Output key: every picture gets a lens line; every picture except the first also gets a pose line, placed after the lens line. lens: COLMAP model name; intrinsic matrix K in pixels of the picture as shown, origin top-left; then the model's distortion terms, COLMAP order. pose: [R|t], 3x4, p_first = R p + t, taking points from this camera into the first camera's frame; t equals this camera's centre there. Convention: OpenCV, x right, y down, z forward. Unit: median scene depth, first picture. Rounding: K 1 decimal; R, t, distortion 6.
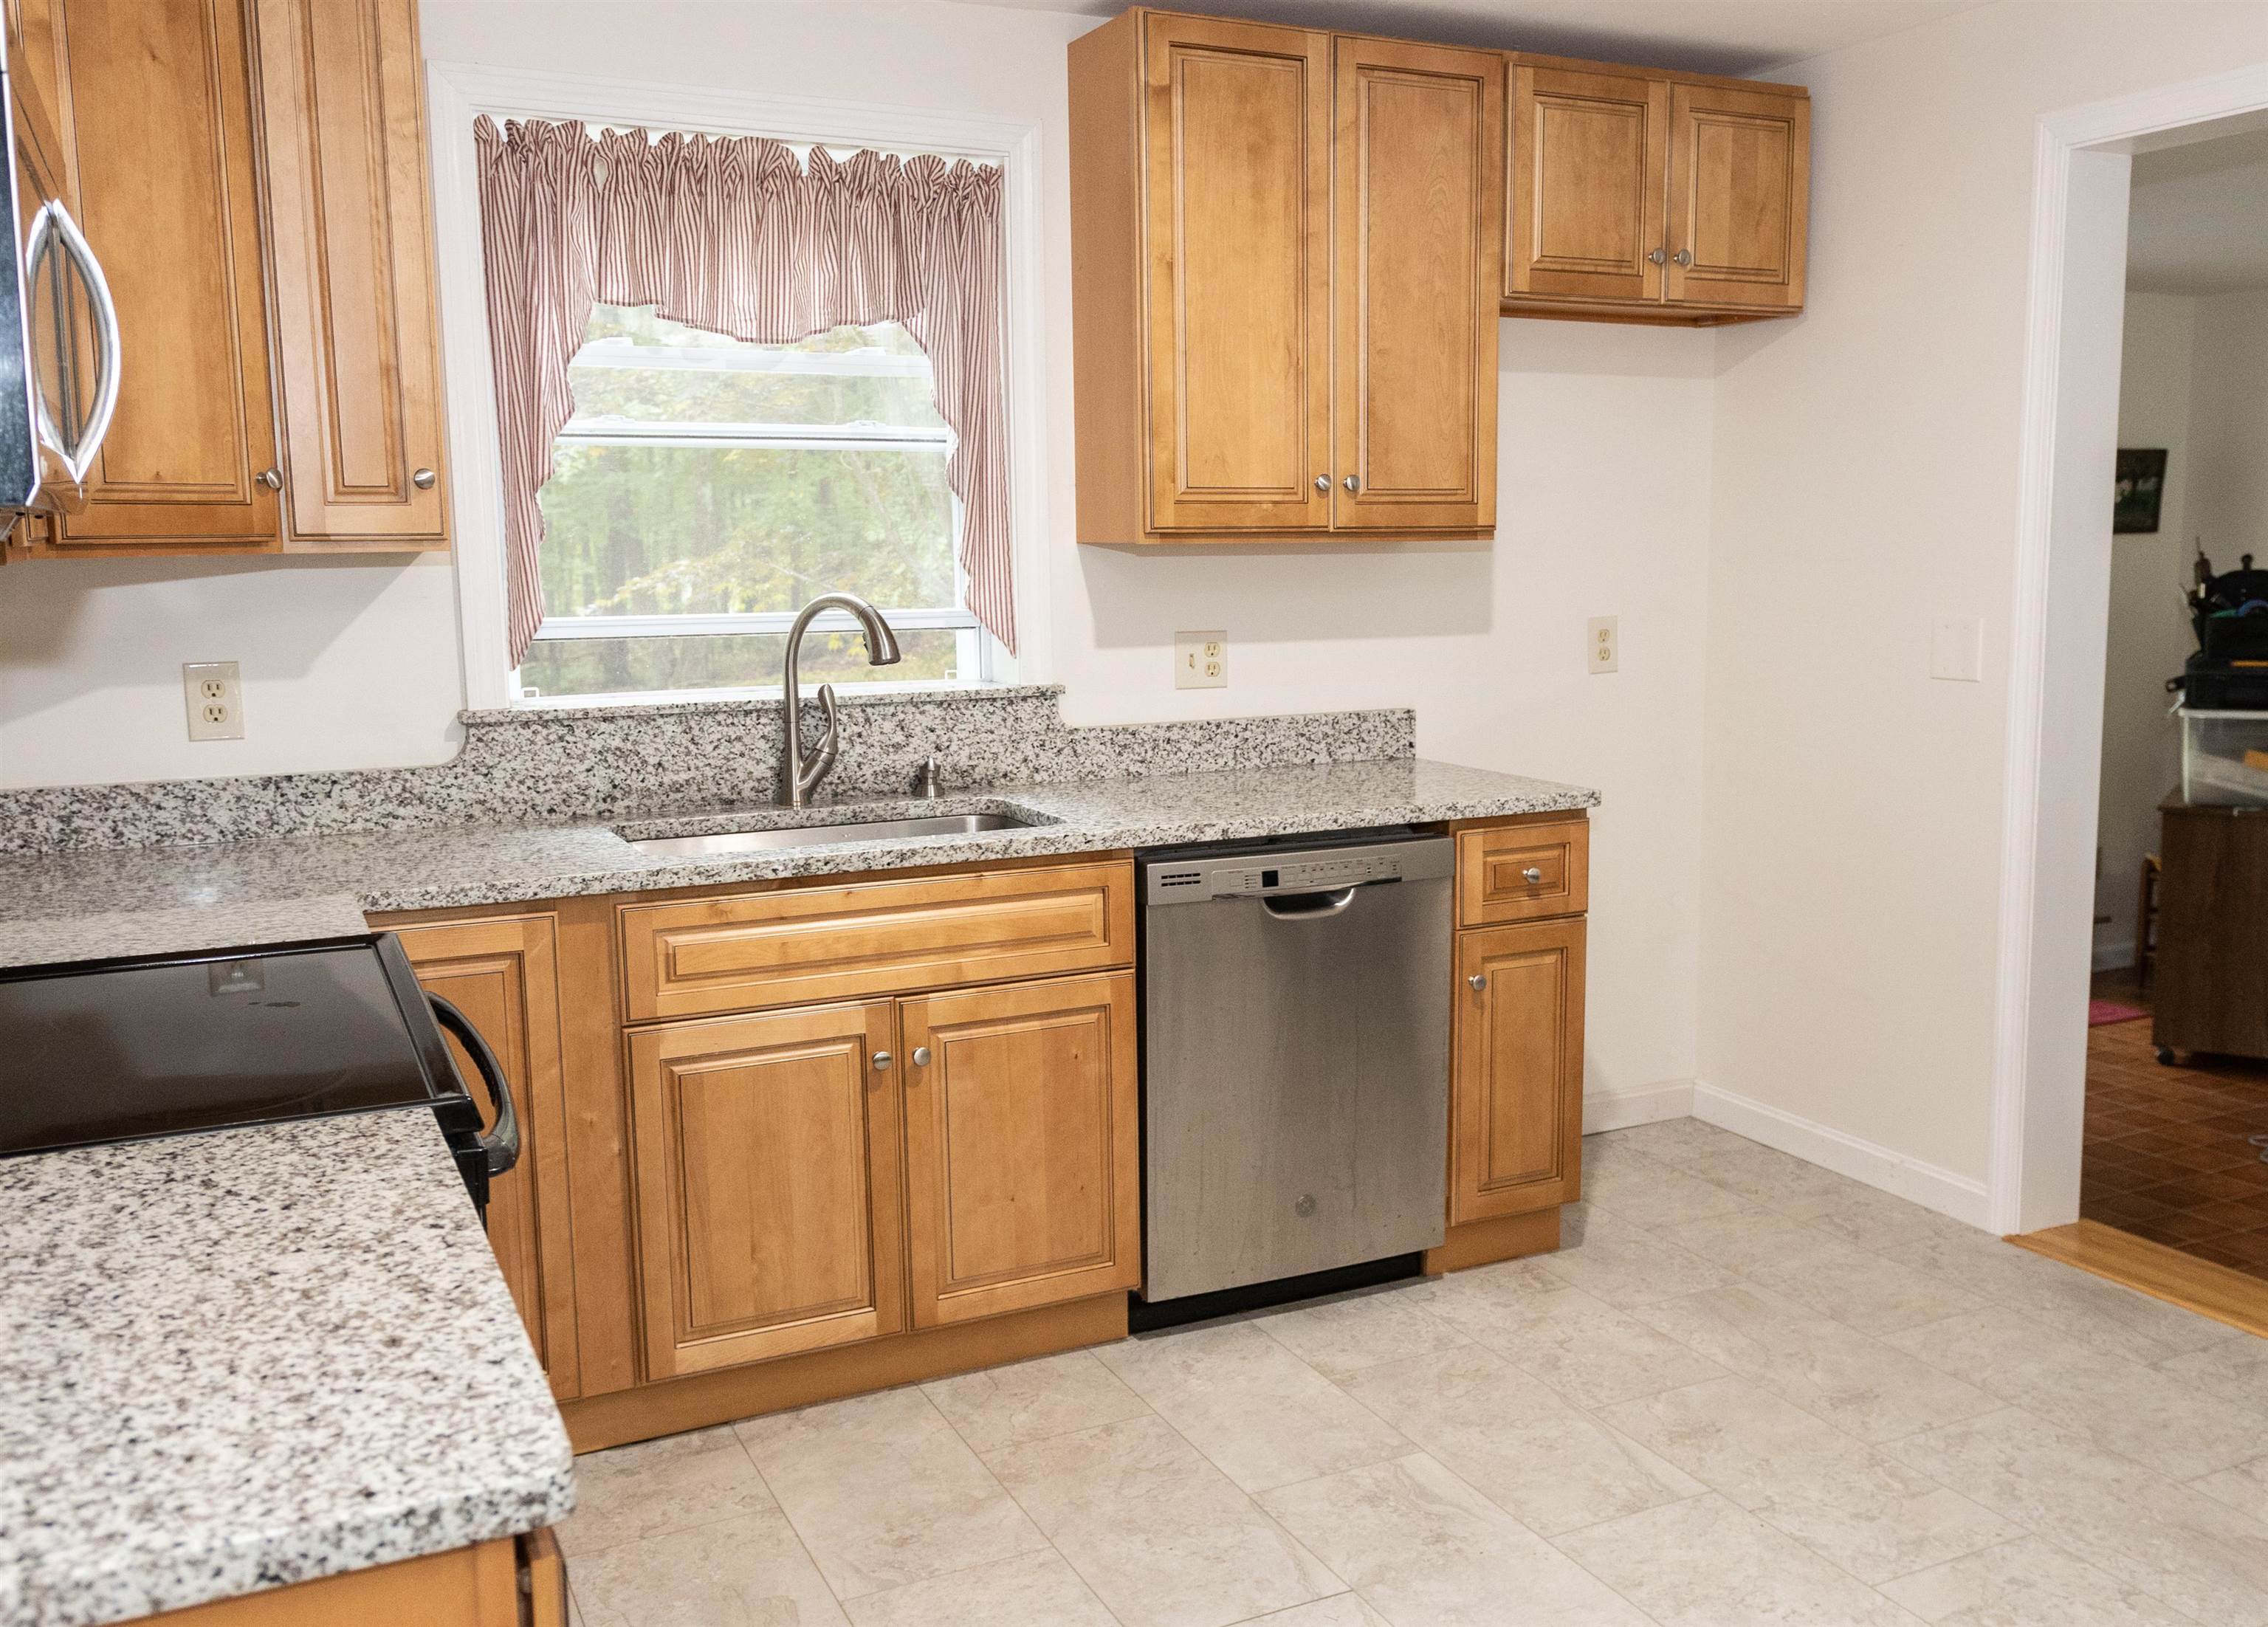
lens RADIAL K [[2080.5, 0, 1145.2], [0, 2080.5, 814.8], [0, 0, 1]] dist [-0.011103, -0.002415]
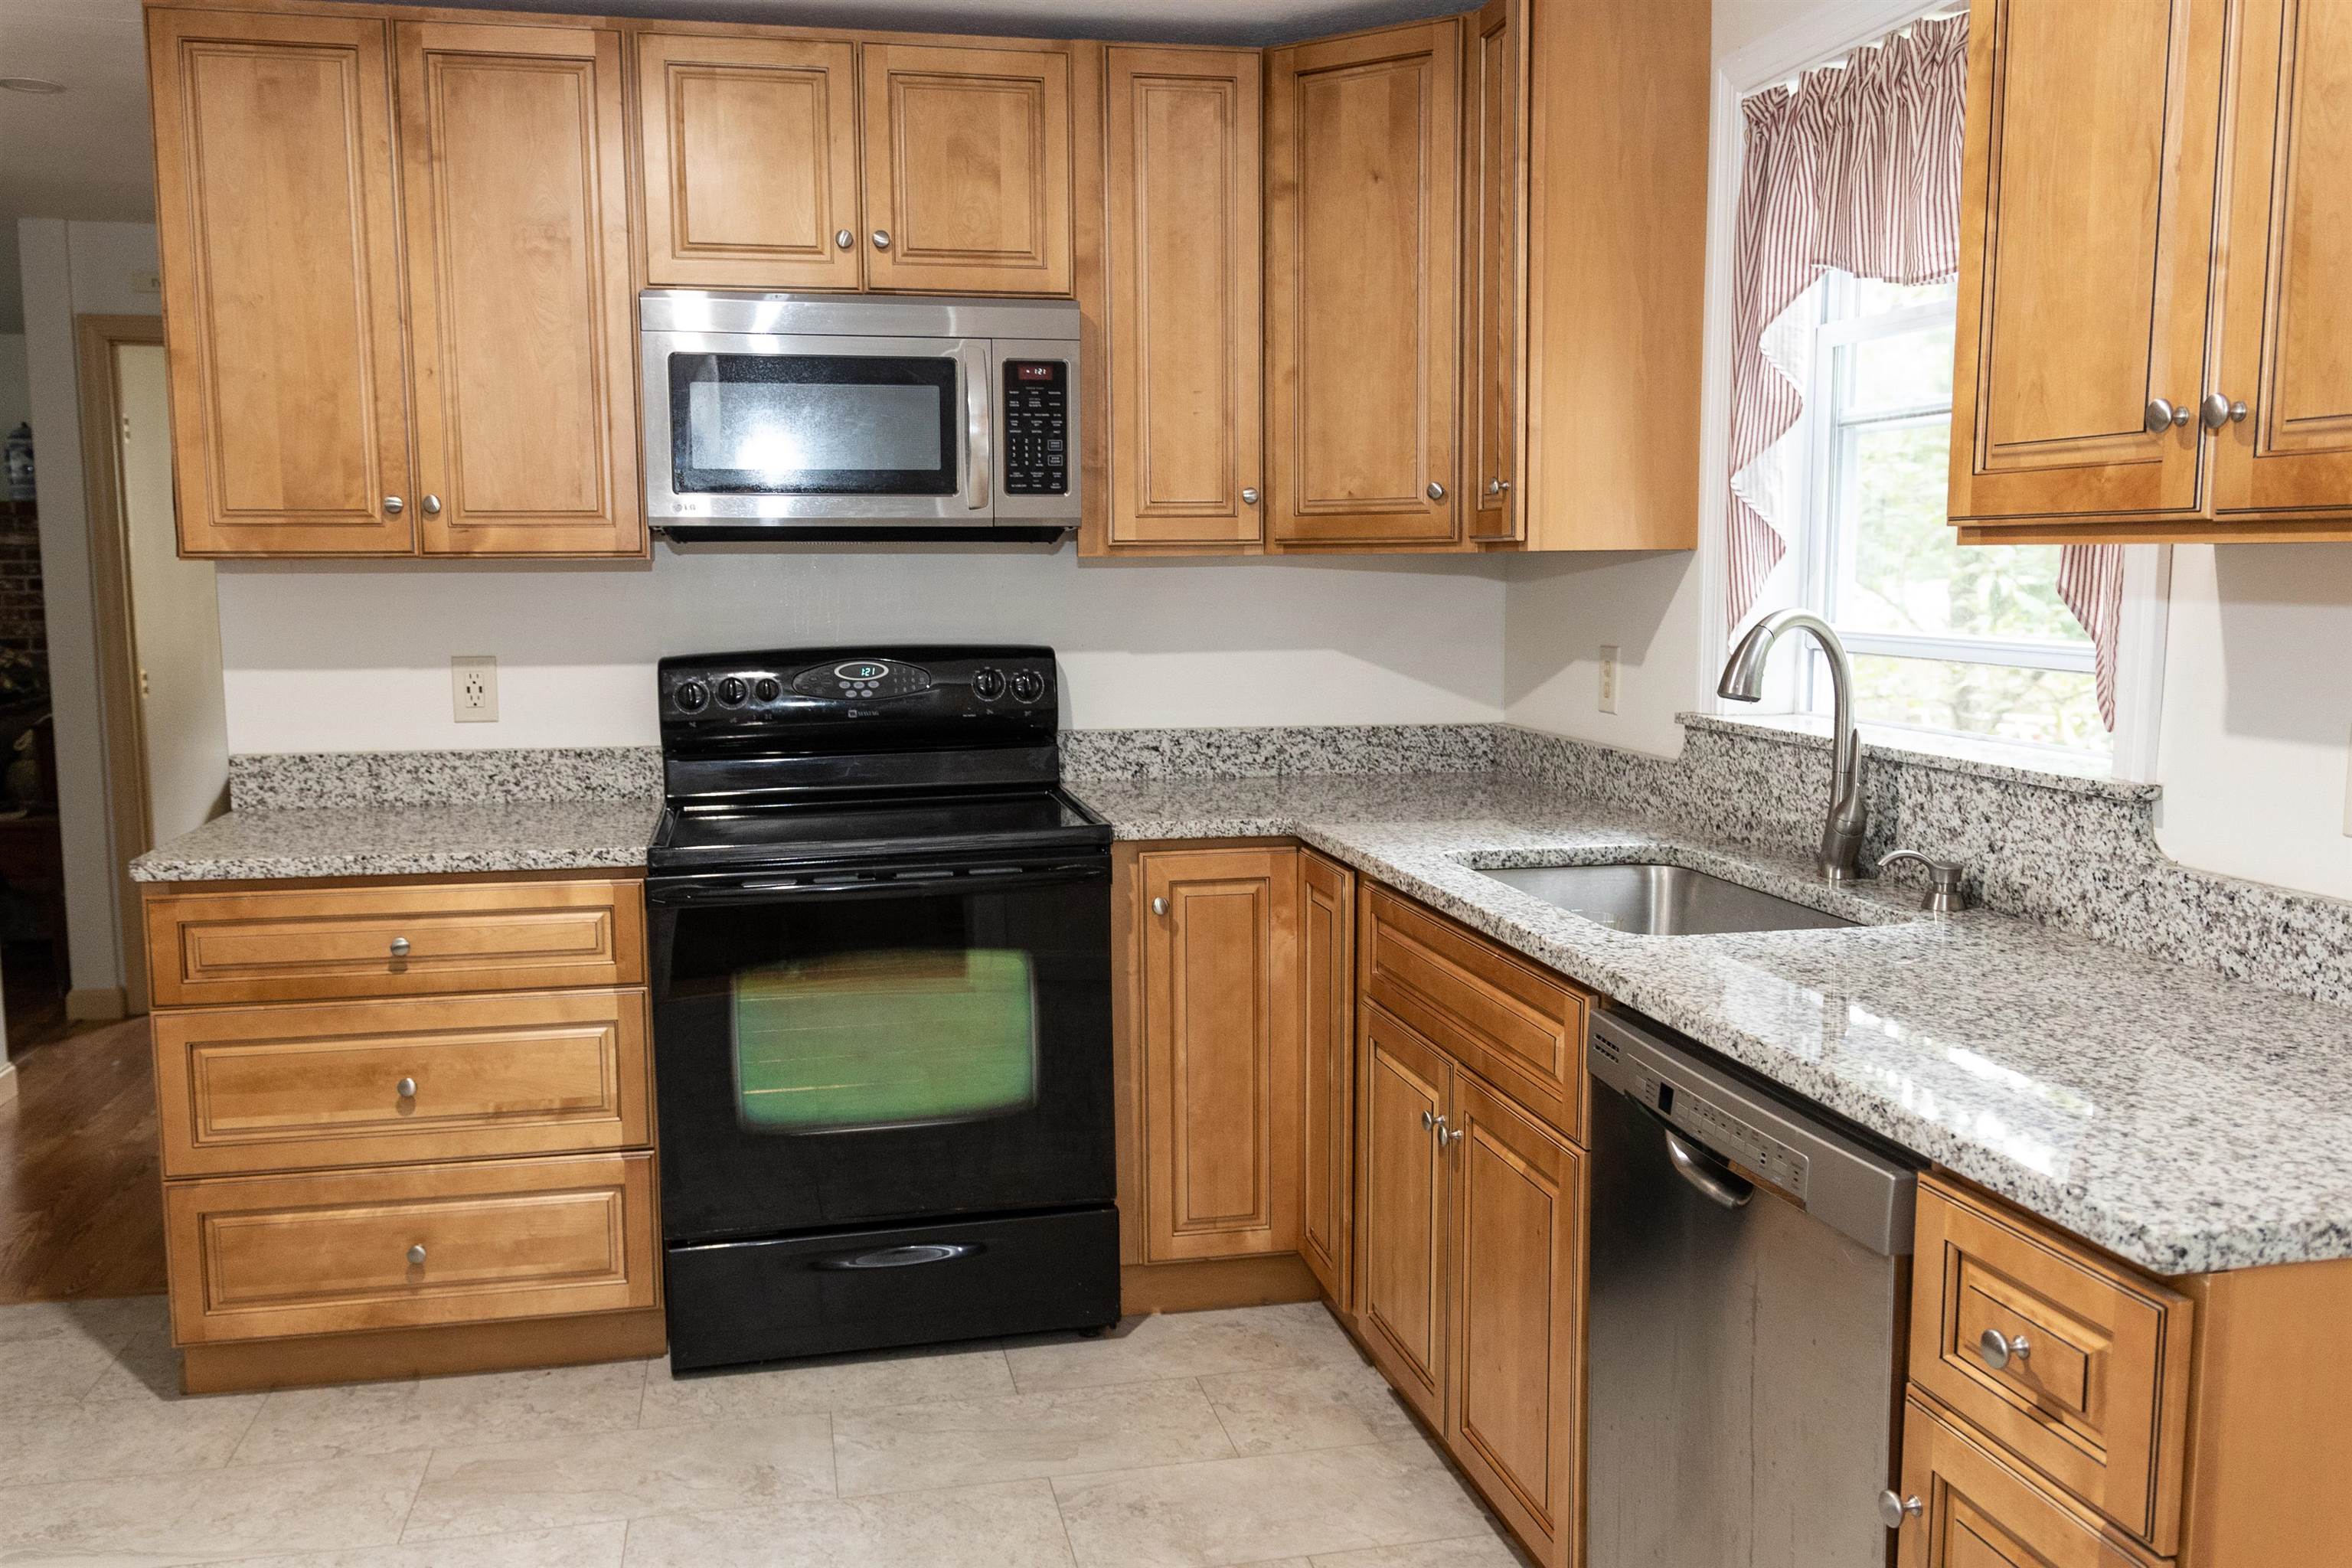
lens RADIAL K [[1908.6, 0, 1159.8], [0, 1908.6, 778.4], [0, 0, 1]] dist [0.032845, -0.020403]
pose [[-0.259940, 0.118241, -0.958358, 0.571118], [-0.124462, 0.980093, 0.154681, -0.117997], [0.957570, 0.159487, -0.240049, 0.896415]]
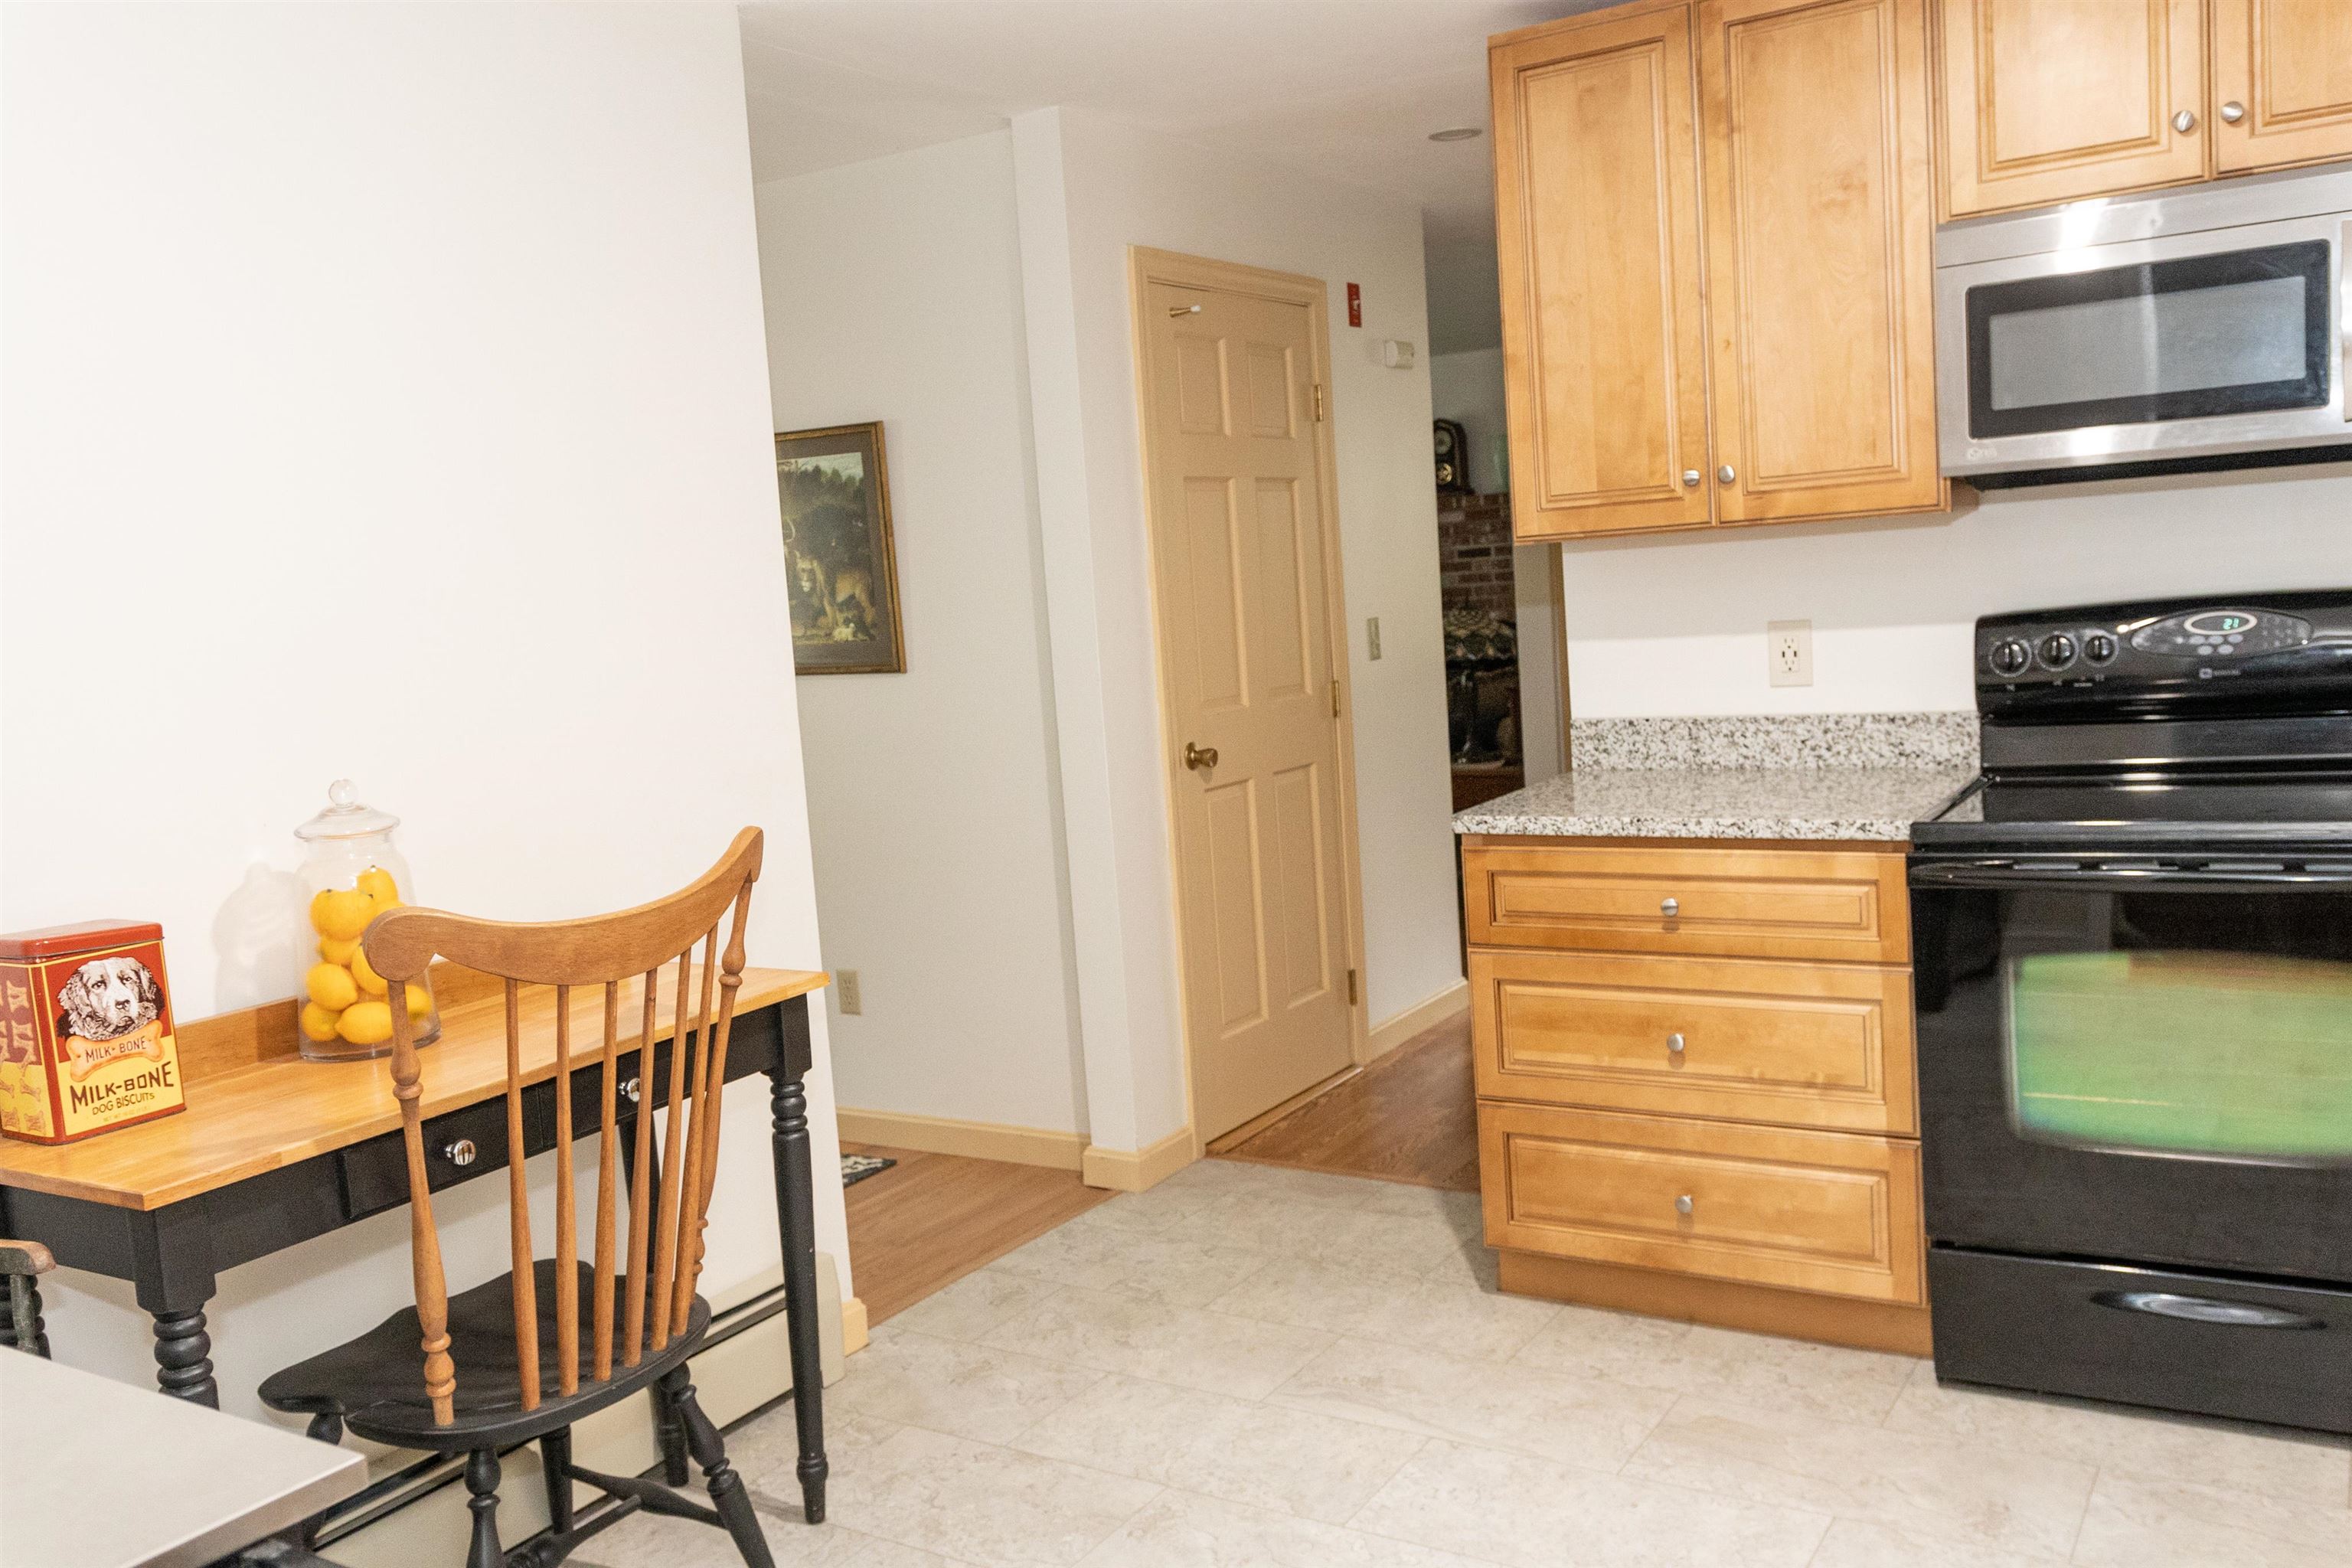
lens RADIAL K [[1908.6, 0, 1167.5], [0, 1908.6, 780.1], [0, 0, 1]] dist [0.032845, -0.020403]
pose [[-0.844649, 0.126549, -0.520148, 0.491737], [0.006370, 0.973964, 0.226615, -0.130324], [0.535283, 0.188096, -0.823463, 0.978944]]
